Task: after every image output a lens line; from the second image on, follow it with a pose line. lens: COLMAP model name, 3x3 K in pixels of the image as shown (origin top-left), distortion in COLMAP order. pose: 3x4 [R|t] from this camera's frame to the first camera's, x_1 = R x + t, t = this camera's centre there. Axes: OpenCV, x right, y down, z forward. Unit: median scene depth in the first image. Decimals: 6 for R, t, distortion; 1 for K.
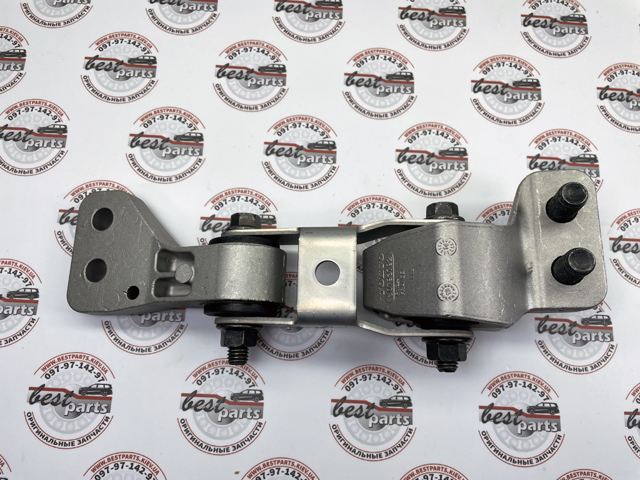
lens RADIAL K [[470.4, 0, 320.0], [0, 470.4, 240.0], [0, 0, 1]] dist [0.112737, -0.157597]
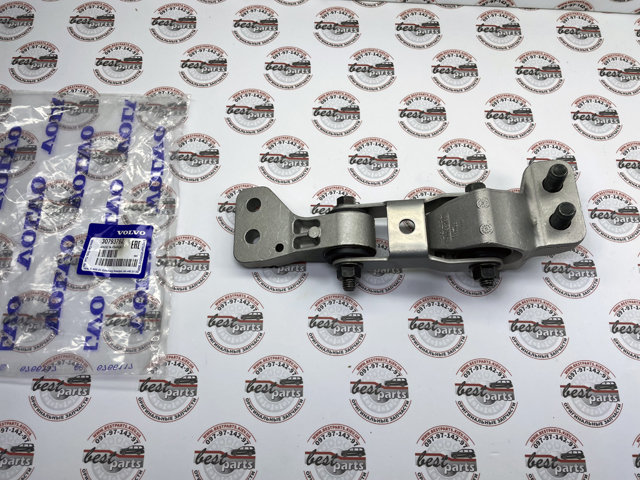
lens RADIAL K [[470.4, 0, 320.0], [0, 470.4, 240.0], [0, 0, 1]] dist [0.112737, -0.157597]
pose [[0.999353, -0.035936, -0.001108, -0.239579], [0.035588, 0.993119, -0.111568, 0.244442], [0.005109, 0.111457, 0.993756, -0.497132]]
